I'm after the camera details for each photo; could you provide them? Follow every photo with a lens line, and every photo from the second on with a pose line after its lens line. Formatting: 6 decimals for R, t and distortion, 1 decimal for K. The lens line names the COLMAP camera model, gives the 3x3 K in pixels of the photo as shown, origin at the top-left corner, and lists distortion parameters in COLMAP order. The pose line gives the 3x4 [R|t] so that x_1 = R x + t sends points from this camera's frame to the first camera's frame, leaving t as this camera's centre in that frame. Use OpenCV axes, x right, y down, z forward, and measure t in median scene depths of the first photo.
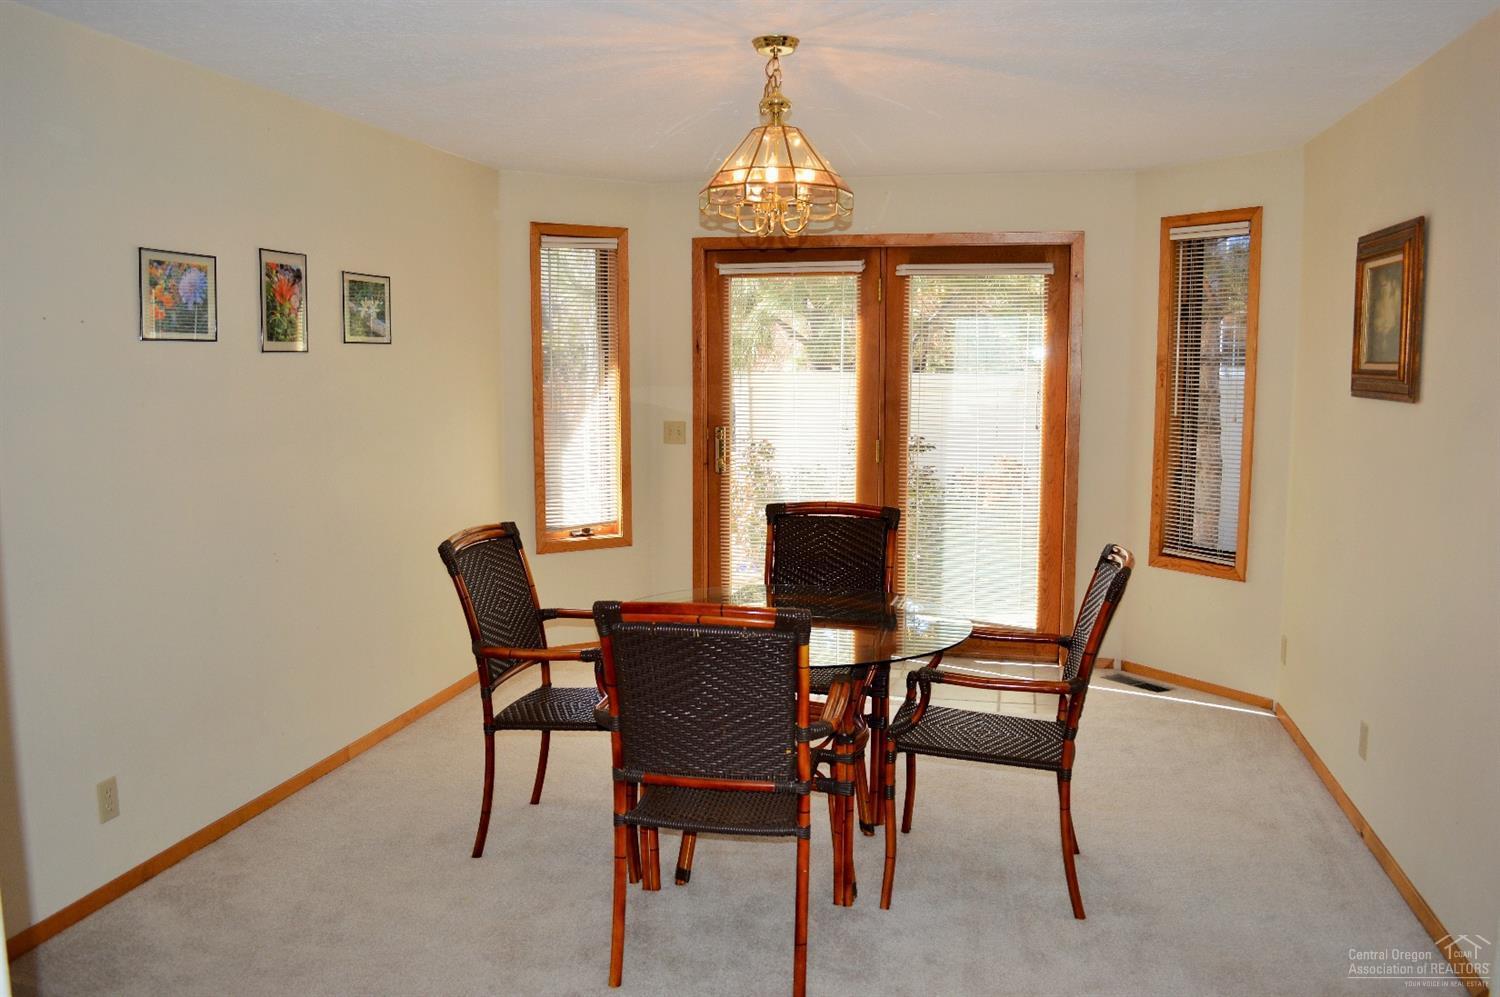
lens RADIAL K [[1199.4, 0, 750.0], [0, 1199.4, 498.5], [0, 0, 1]] dist [-0.125953, 0.000918]
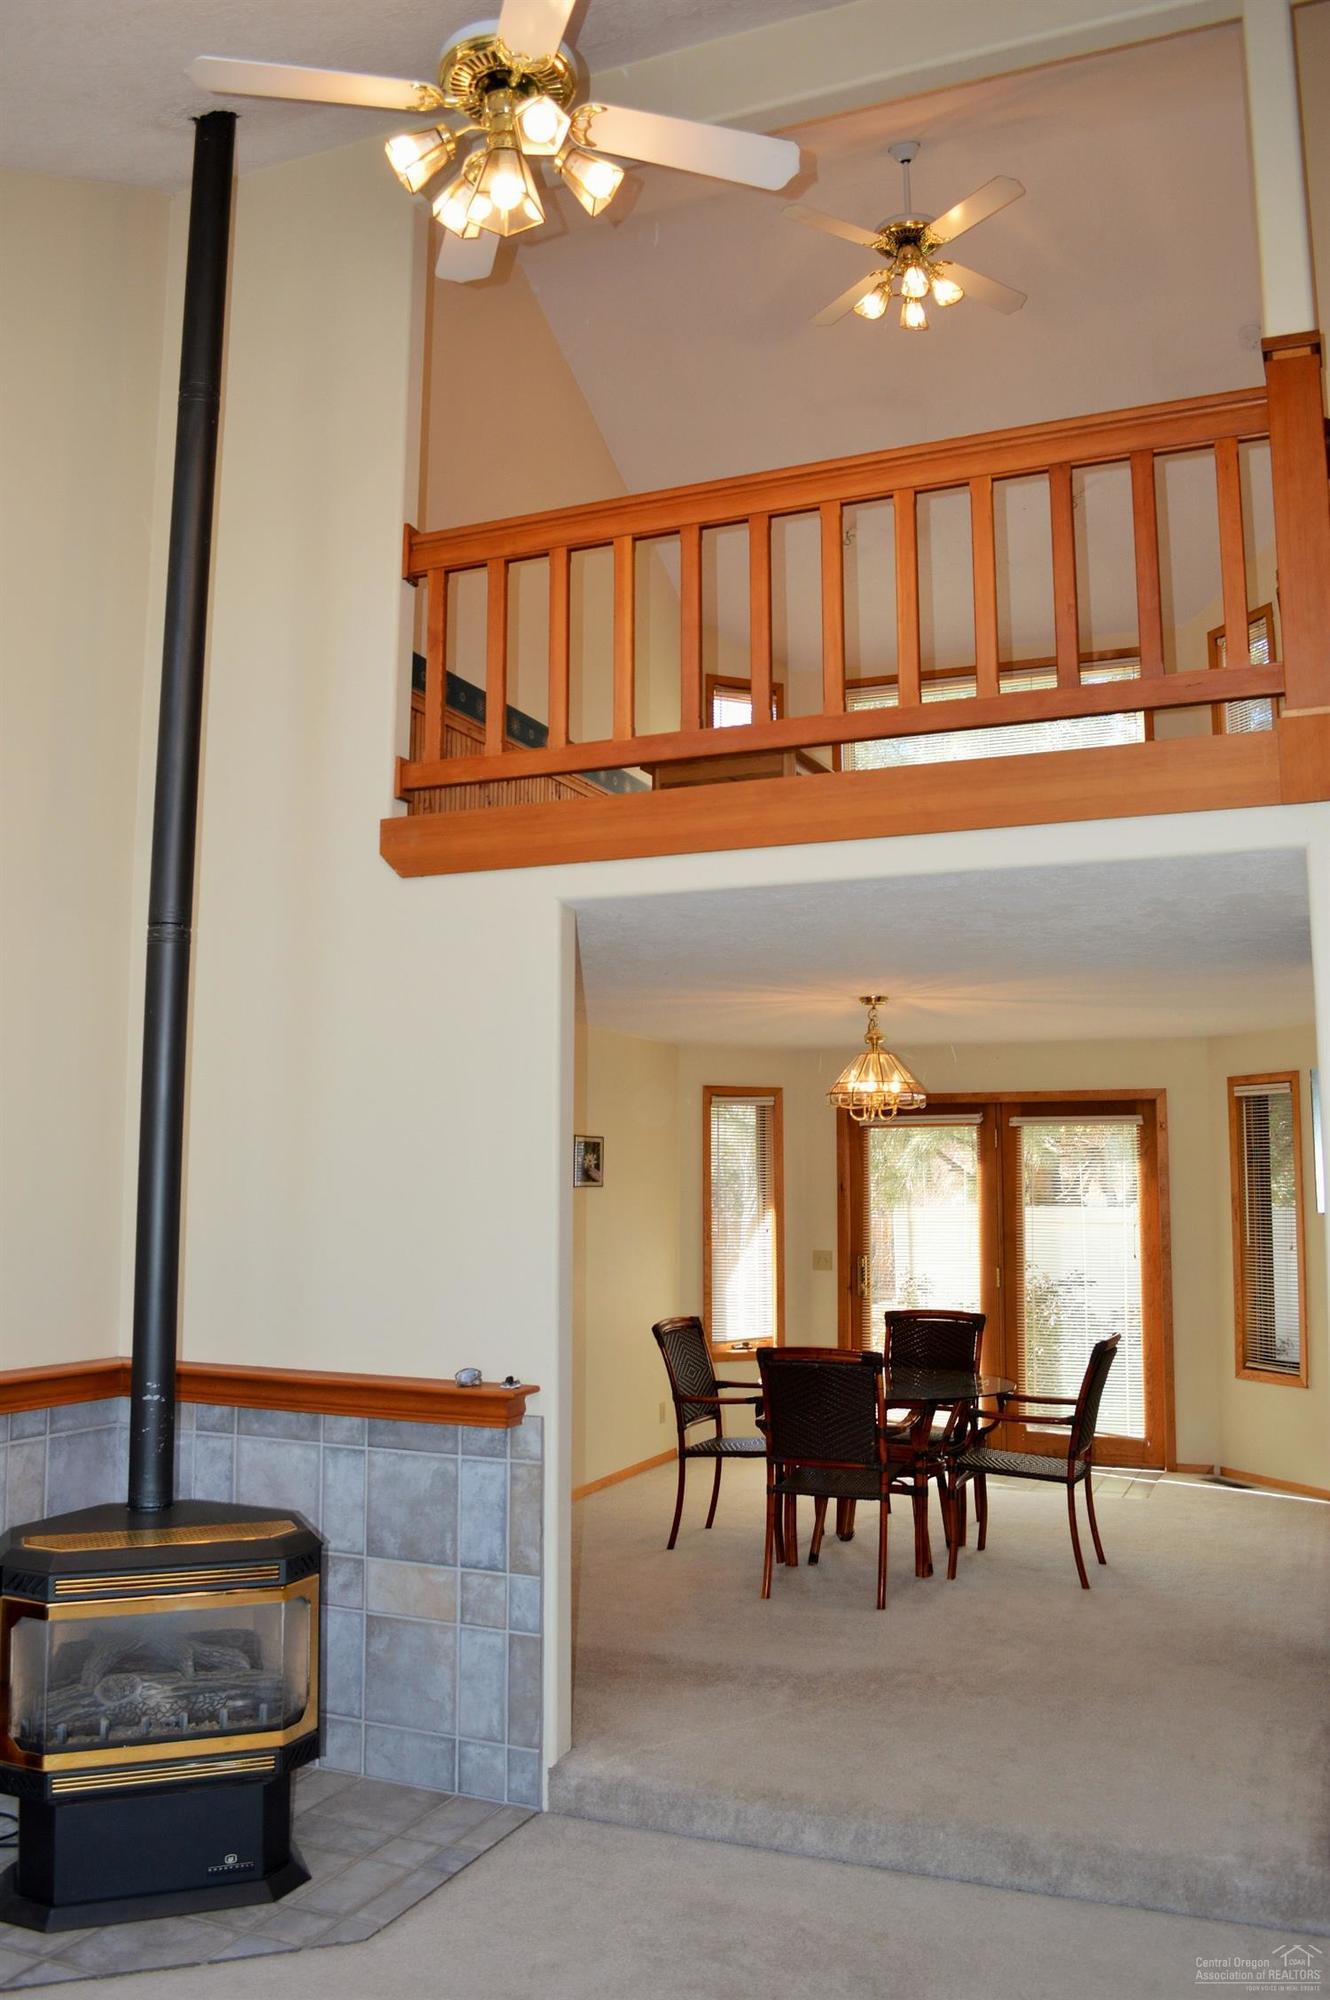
lens RADIAL K [[1638.2, 0, 656.8], [0, 1638.2, 1008.1], [0, 0, 1]] dist [-0.054172, -0.000071]
pose [[0.983379, -0.018260, -0.180642, 0.080247], [-0.021927, 0.975703, -0.217997, 0.063541], [0.180233, 0.218335, 0.959086, -0.693073]]
